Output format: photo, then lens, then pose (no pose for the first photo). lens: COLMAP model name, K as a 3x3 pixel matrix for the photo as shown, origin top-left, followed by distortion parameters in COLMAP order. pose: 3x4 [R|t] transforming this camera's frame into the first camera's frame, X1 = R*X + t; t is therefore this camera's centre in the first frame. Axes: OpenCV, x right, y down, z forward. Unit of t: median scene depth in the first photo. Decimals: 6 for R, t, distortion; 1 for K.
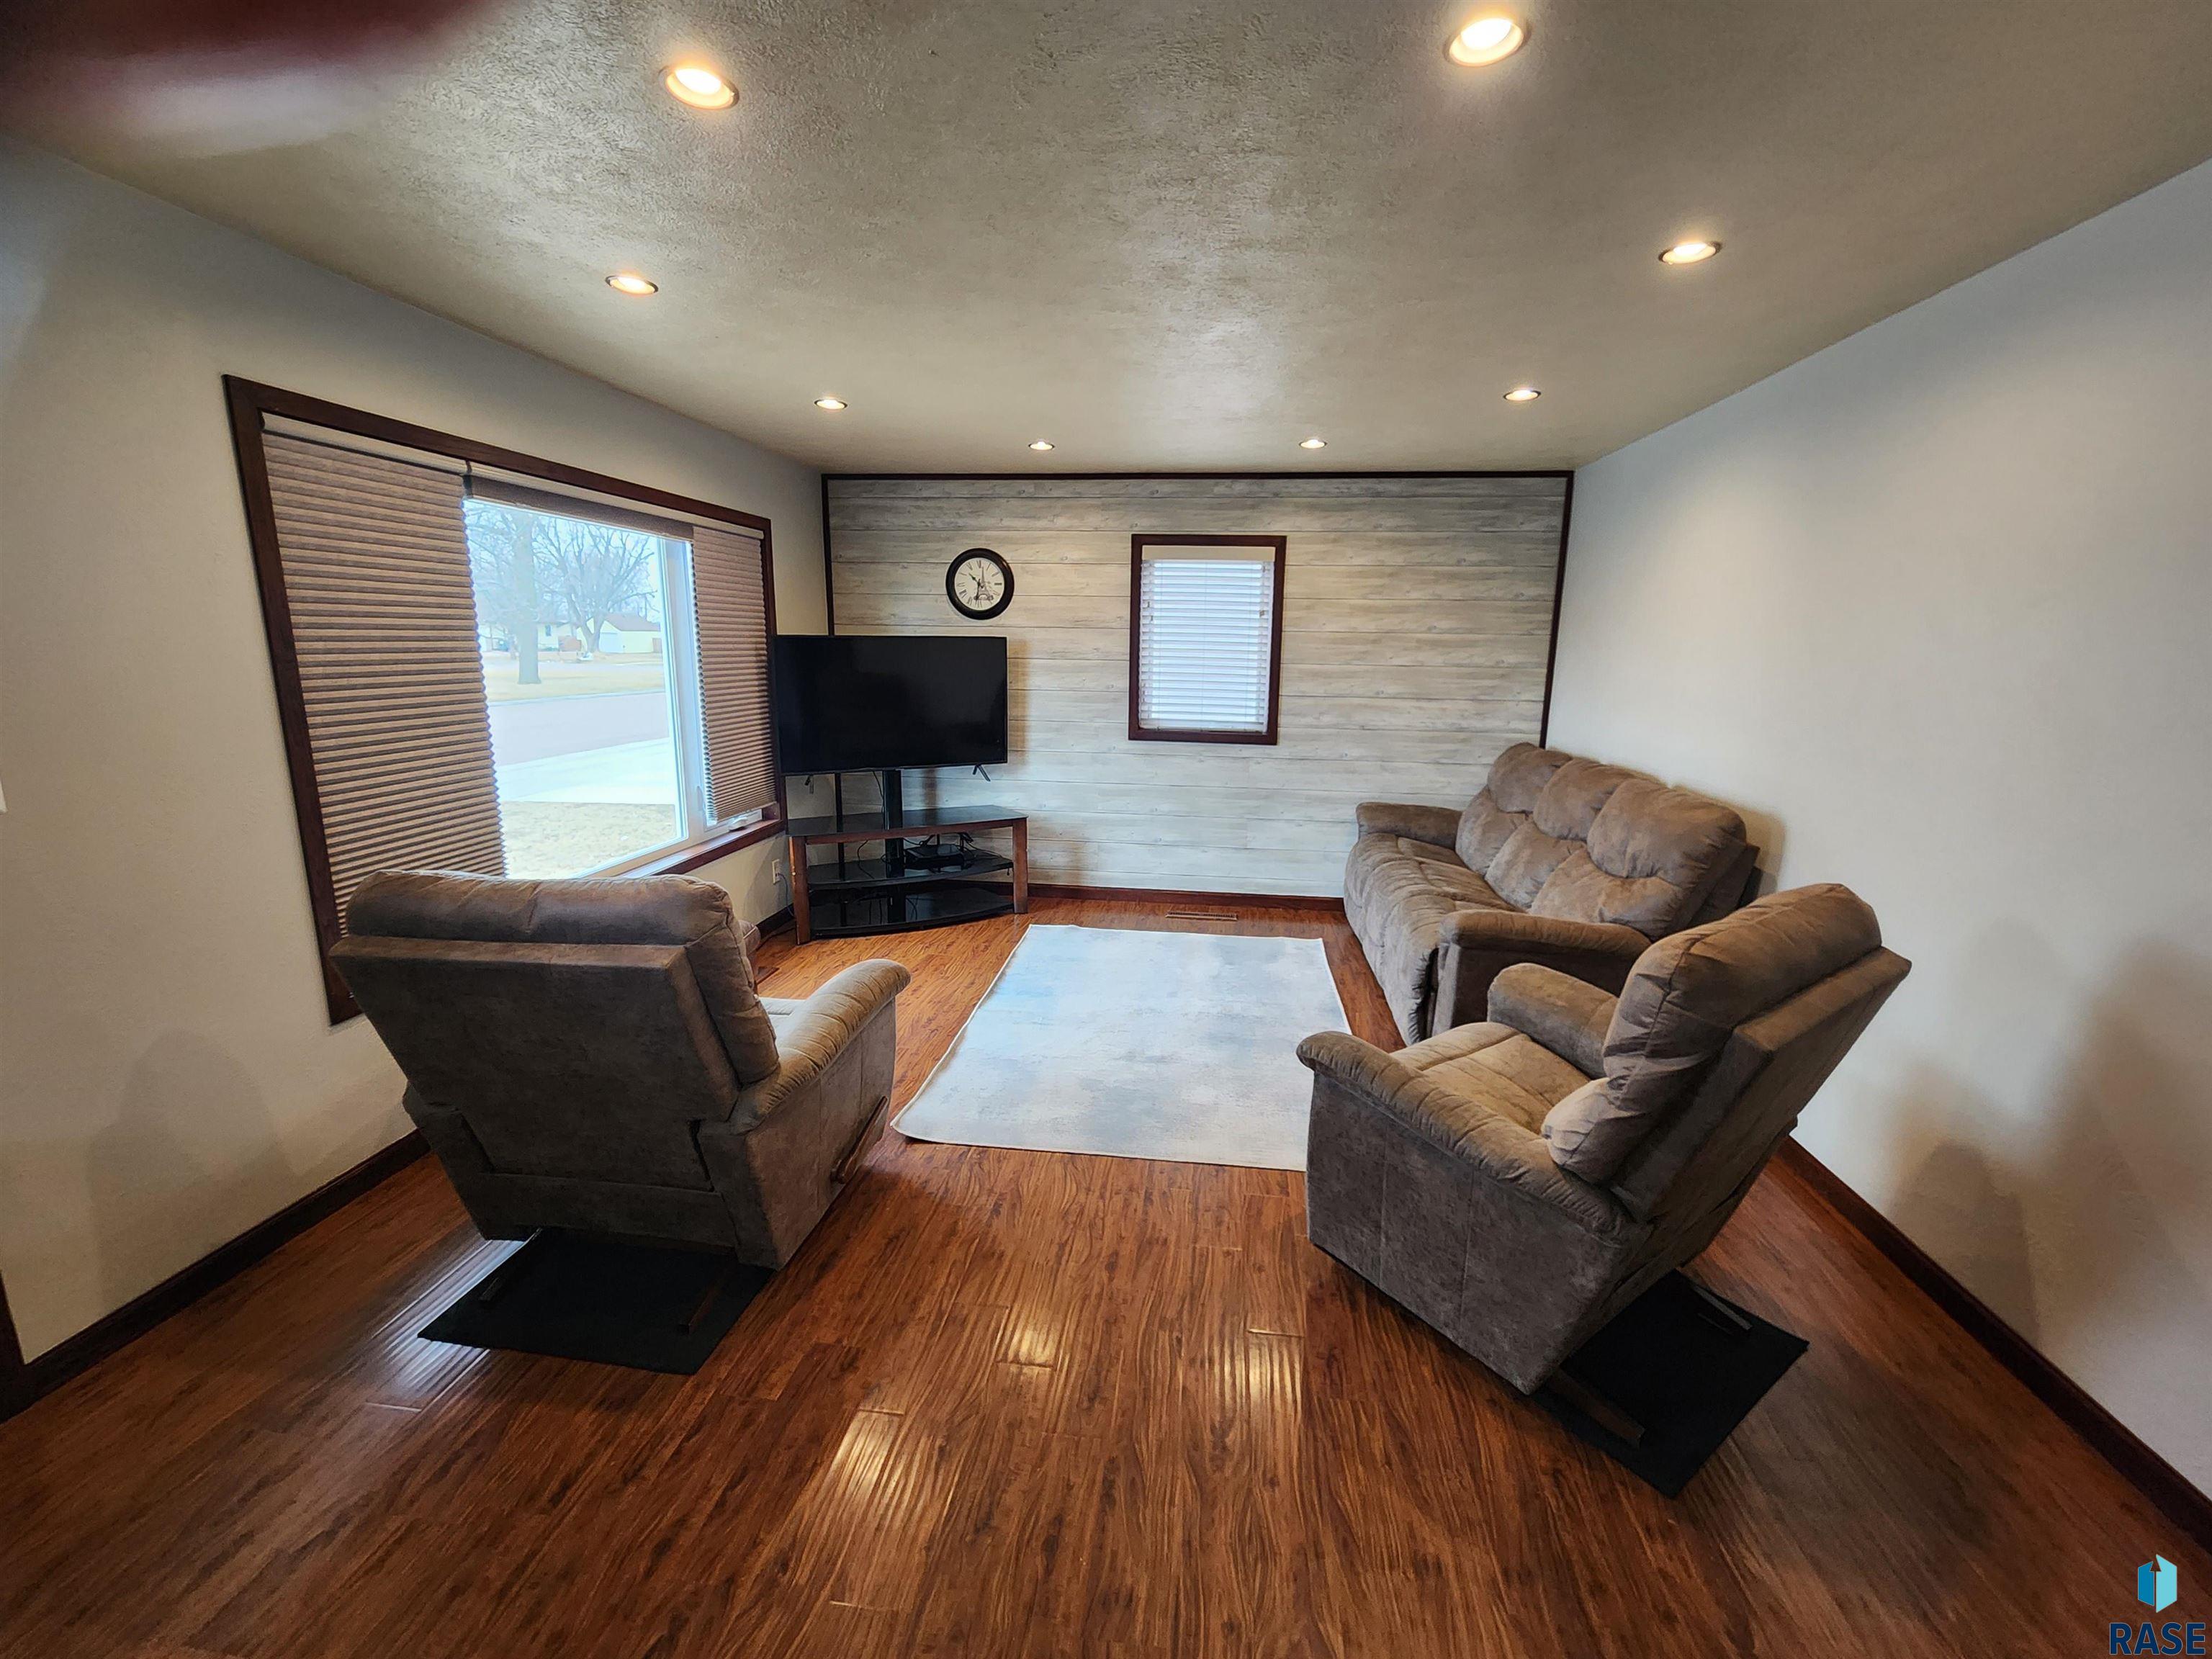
lens RADIAL K [[911.2, 0, 1116.4], [0, 911.2, 827.2], [0, 0, 1]] dist [-0.002797, -0.000972]
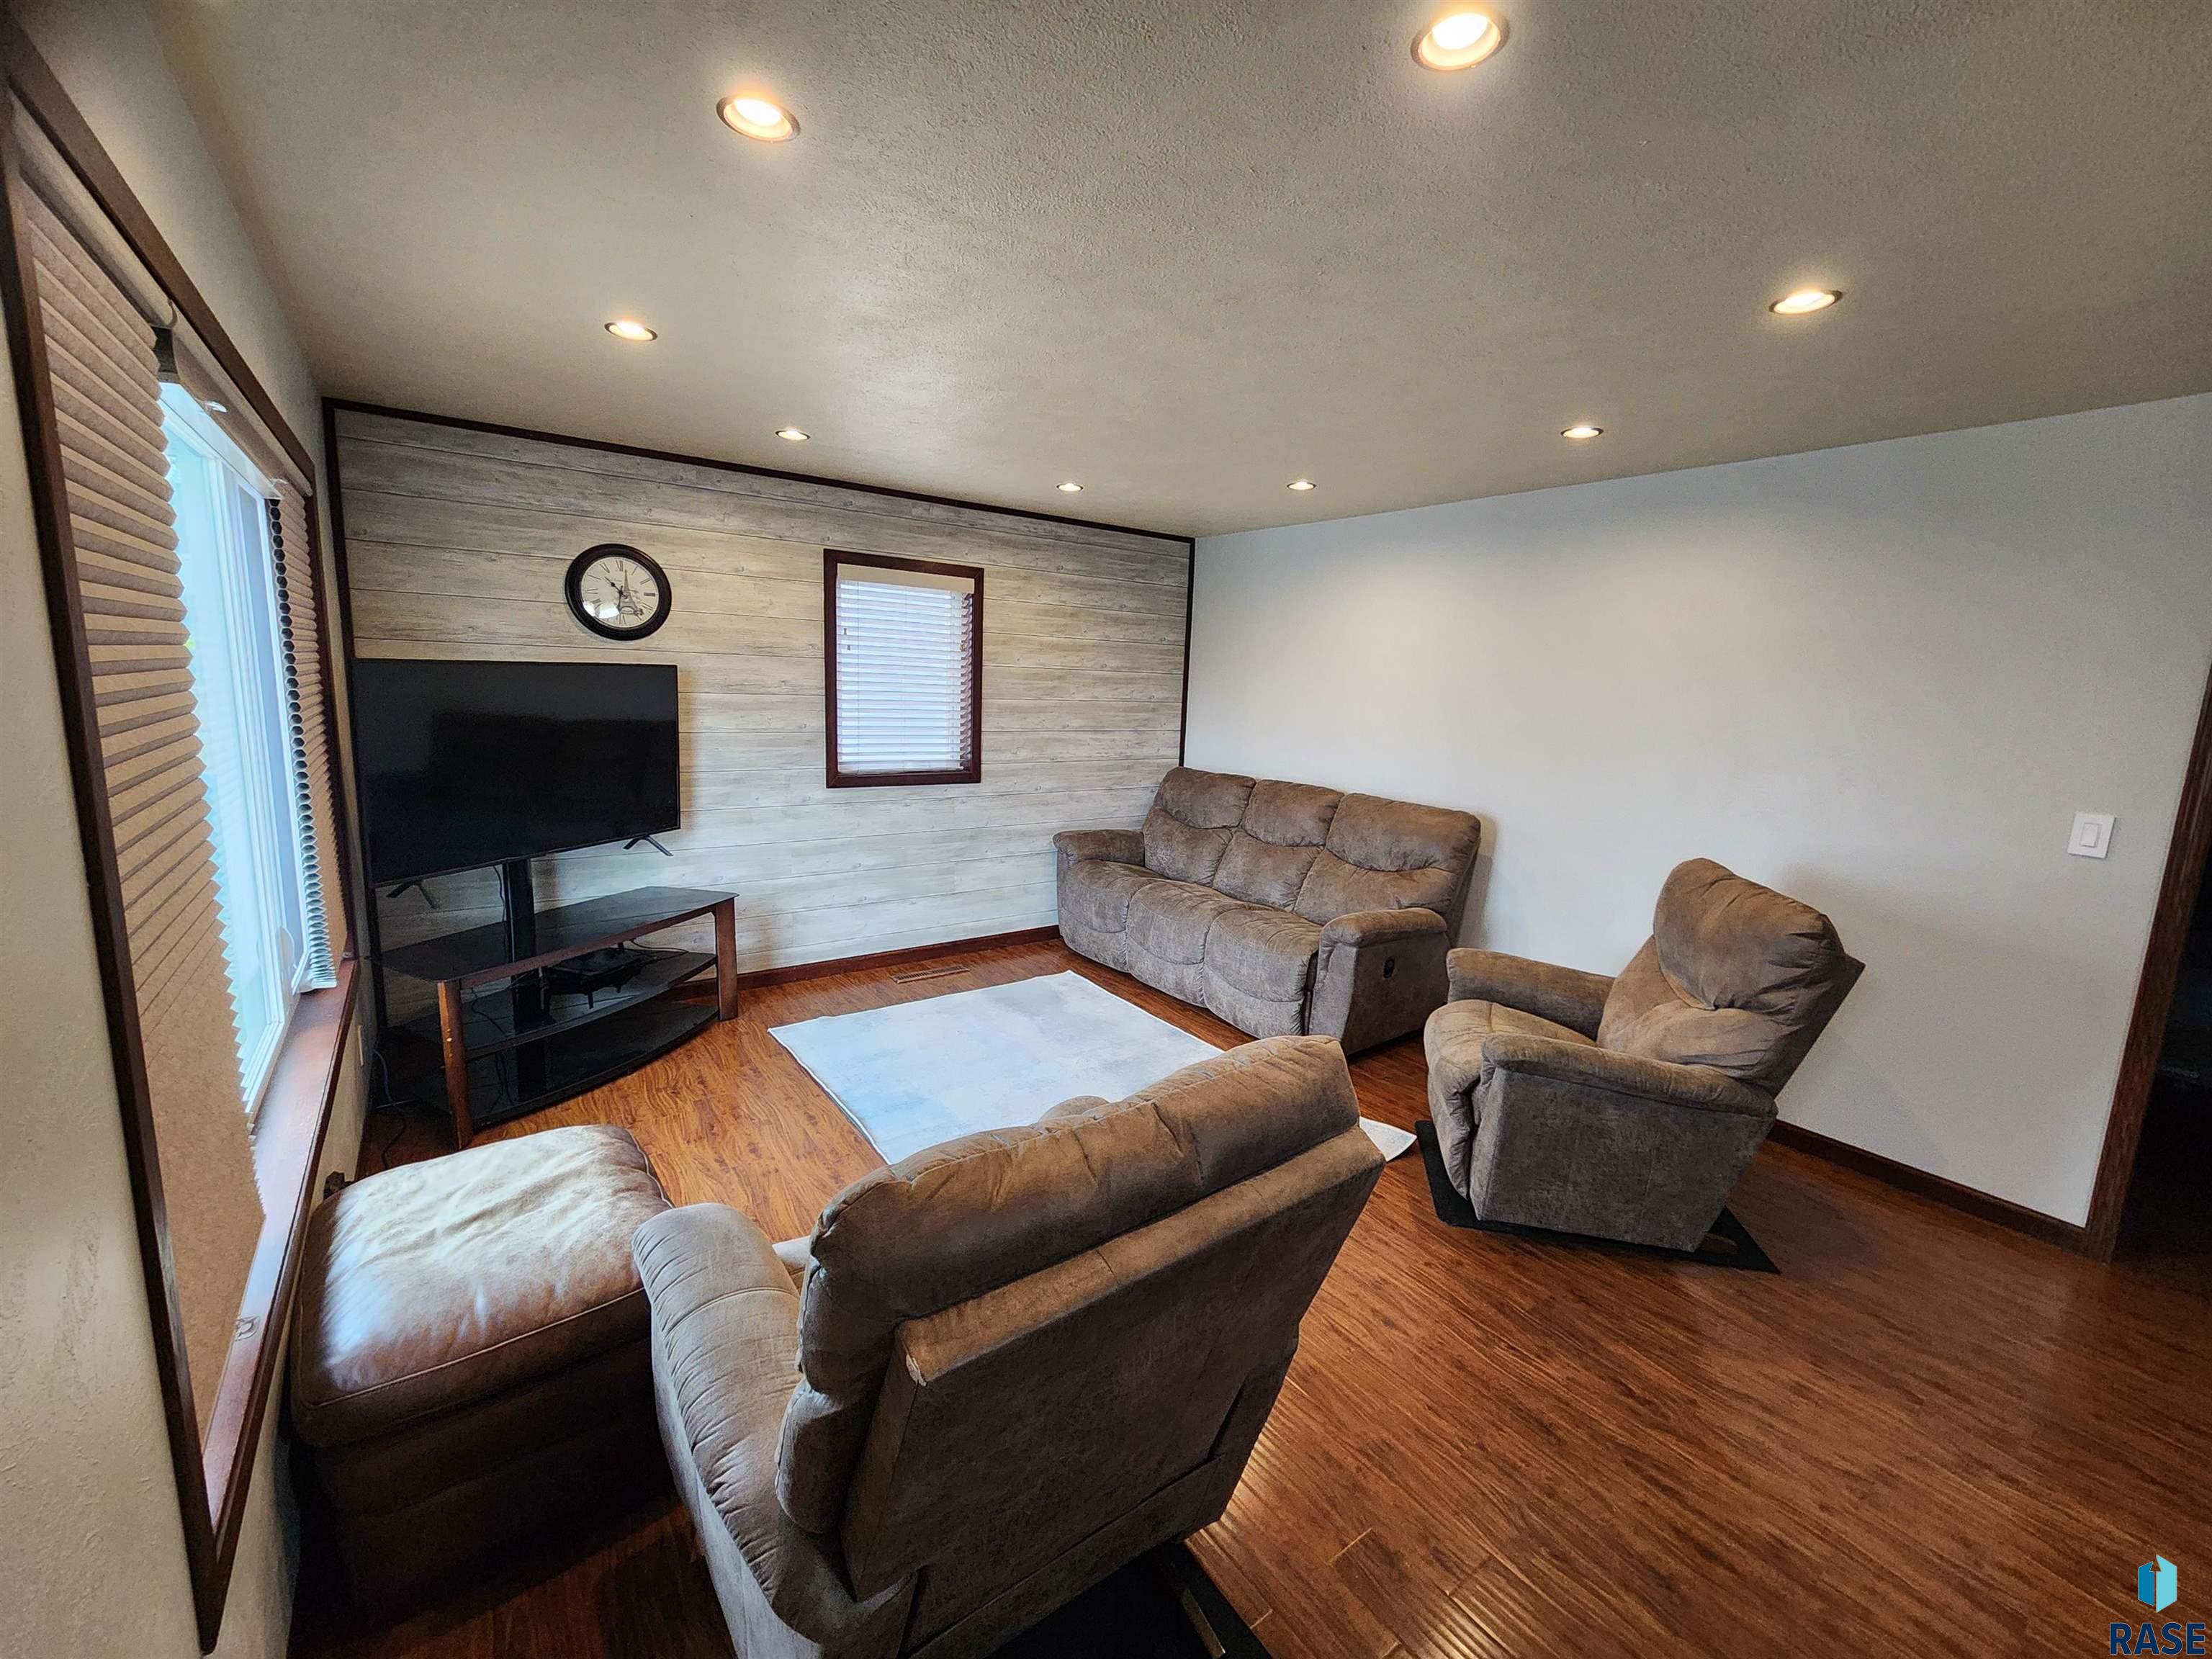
lens RADIAL K [[911.2, 0, 1114.5], [0, 911.2, 825.6], [0, 0, 1]] dist [-0.002797, -0.000972]
pose [[0.726194, -0.098025, 0.680465, -0.387516], [0.108962, 0.993683, 0.026861, -0.055841], [-0.678800, 0.054639, 0.732288, 0.200107]]
